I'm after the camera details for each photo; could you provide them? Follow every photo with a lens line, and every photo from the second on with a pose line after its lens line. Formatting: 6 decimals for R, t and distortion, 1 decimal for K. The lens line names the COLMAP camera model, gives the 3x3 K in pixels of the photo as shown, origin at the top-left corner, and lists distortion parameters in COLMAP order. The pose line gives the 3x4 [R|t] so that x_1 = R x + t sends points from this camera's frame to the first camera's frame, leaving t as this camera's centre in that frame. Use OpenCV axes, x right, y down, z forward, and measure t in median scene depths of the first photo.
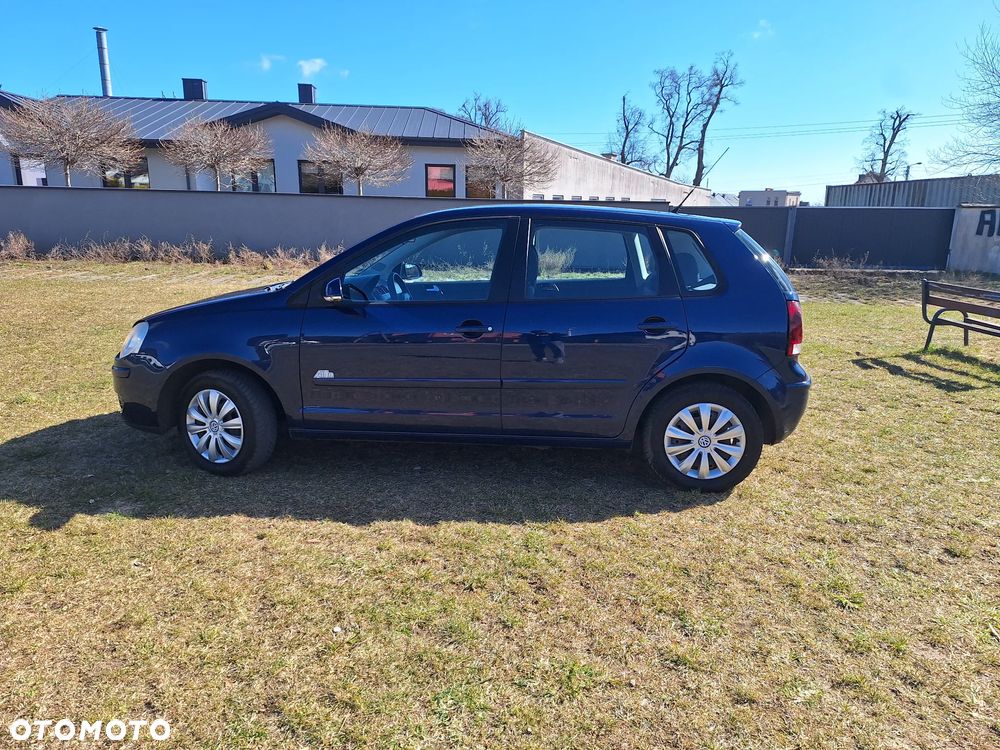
lens RADIAL K [[680.6, 0, 500.0], [0, 680.6, 375.0], [0, 0, 1]] dist [0.067542, -0.059404]
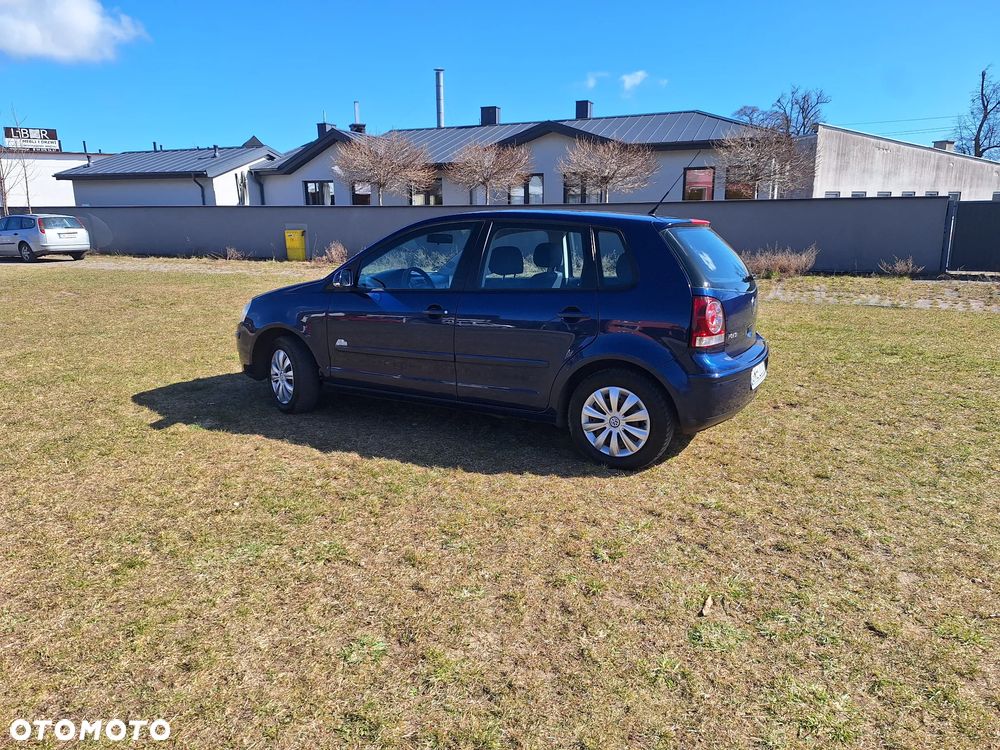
lens RADIAL K [[672.3, 0, 496.3], [0, 672.3, 373.7], [0, 0, 1]] dist [0.069702, -0.056727]
pose [[0.906002, 0.072723, -0.416980, 0.516929], [-0.075857, 0.997077, 0.009074, 0.021945], [0.416421, 0.023410, 0.908870, -0.058889]]
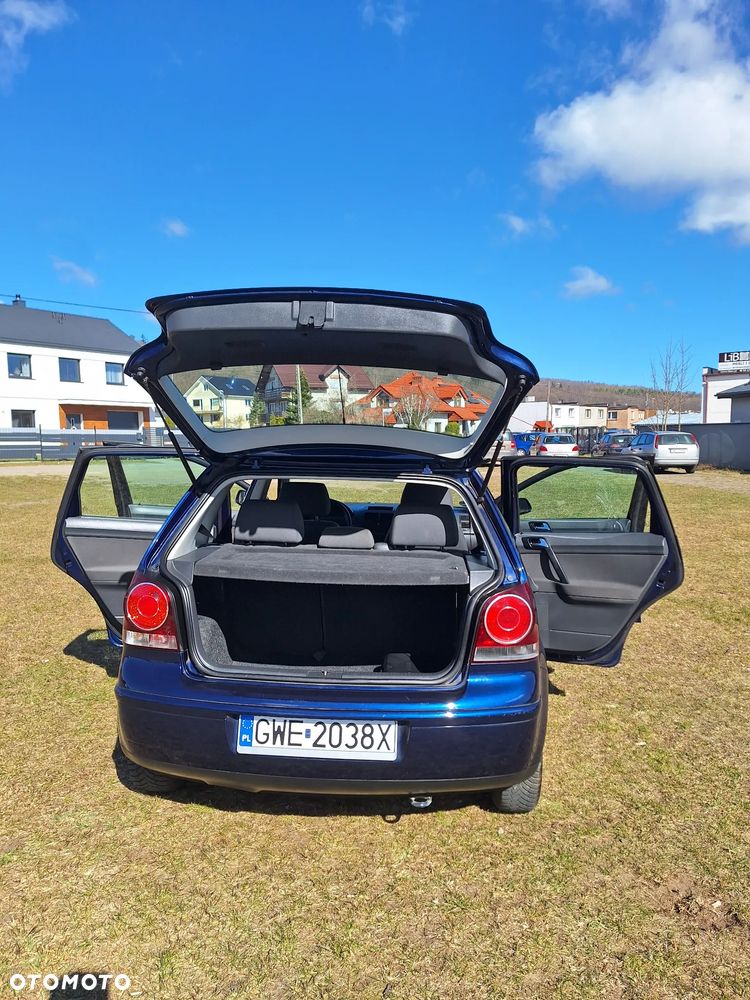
lens RADIAL K [[684.9, 0, 397.9], [0, 684.9, 518.6], [0, 0, 1]] dist [0.069441, -0.061315]
pose [[0.023713, 0.102196, -0.994482, 1.013487], [-0.222859, 0.970270, 0.094394, -0.255247], [0.974562, 0.219390, 0.045783, 1.083938]]
